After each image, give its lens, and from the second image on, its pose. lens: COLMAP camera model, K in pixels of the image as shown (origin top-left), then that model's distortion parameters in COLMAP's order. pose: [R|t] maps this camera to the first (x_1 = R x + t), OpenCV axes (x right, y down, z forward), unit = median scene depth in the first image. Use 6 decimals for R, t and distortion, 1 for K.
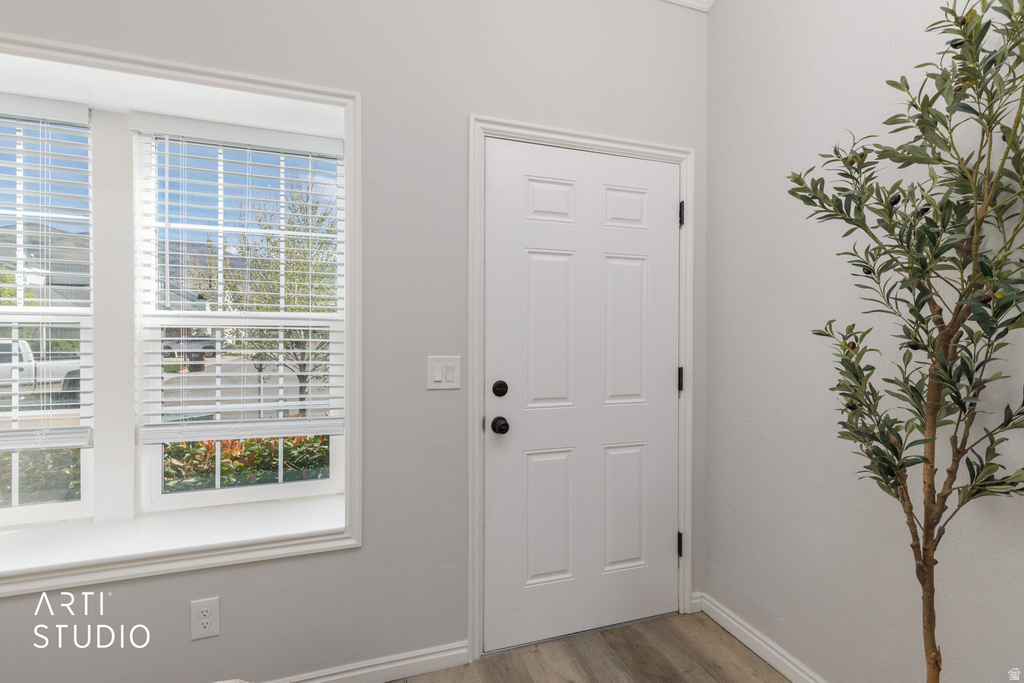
lens RADIAL K [[464.1, 0, 510.9], [0, 464.1, 330.1], [0, 0, 1]] dist [0.004680, -0.000316]
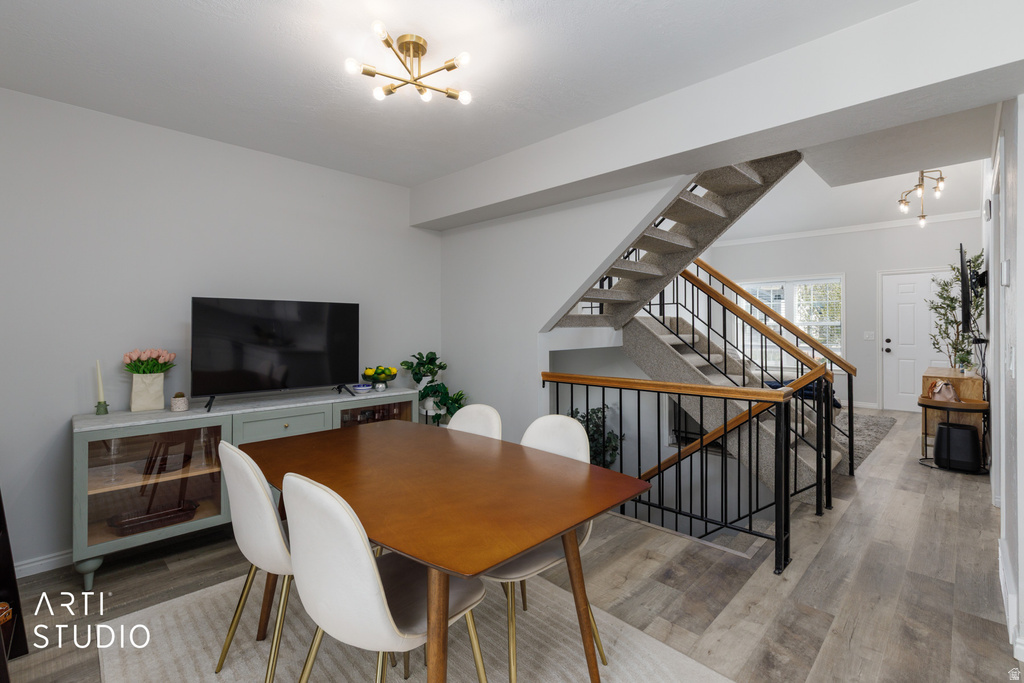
lens RADIAL K [[464.1, 0, 510.9], [0, 464.1, 330.1], [0, 0, 1]] dist [0.004680, -0.000316]
pose [[0.451203, -0.000602, -0.892421, 2.003745], [-0.000194, 1.000000, -0.000772, 0.043990], [0.892422, 0.000522, 0.451202, -3.505871]]
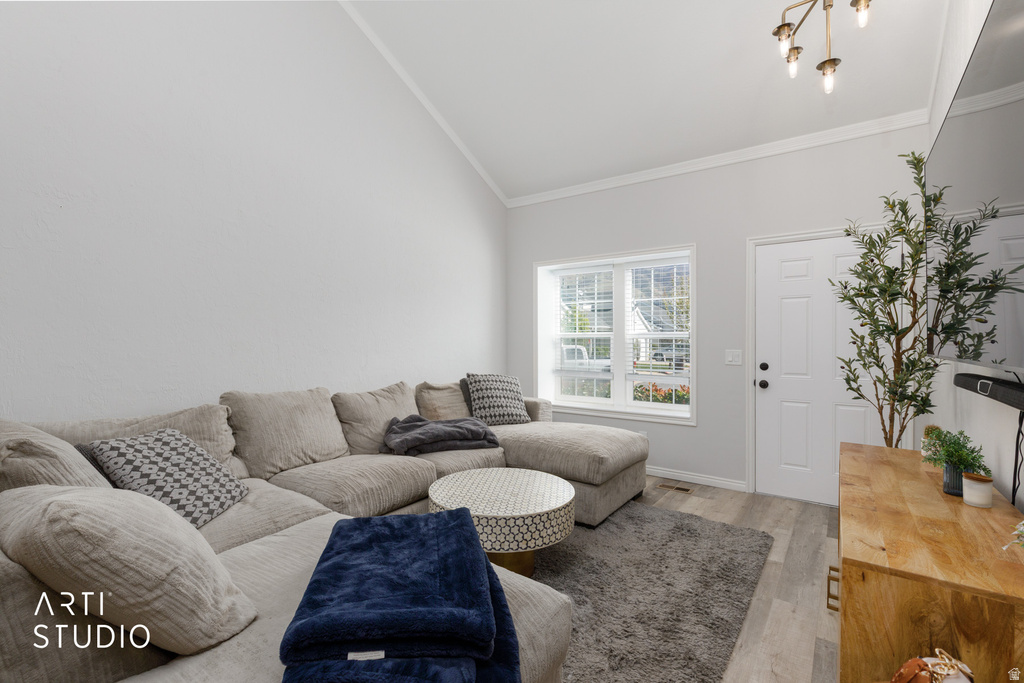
lens RADIAL K [[470.0, 0, 512.7], [0, 470.0, 349.2], [0, 0, 1]] dist [0.031101, 0.000042]
pose [[0.584311, 0.007581, -0.811494, 1.043305], [0.000470, 0.999953, 0.009680, 0.028999], [0.811529, -0.006038, 0.584280, -1.143848]]
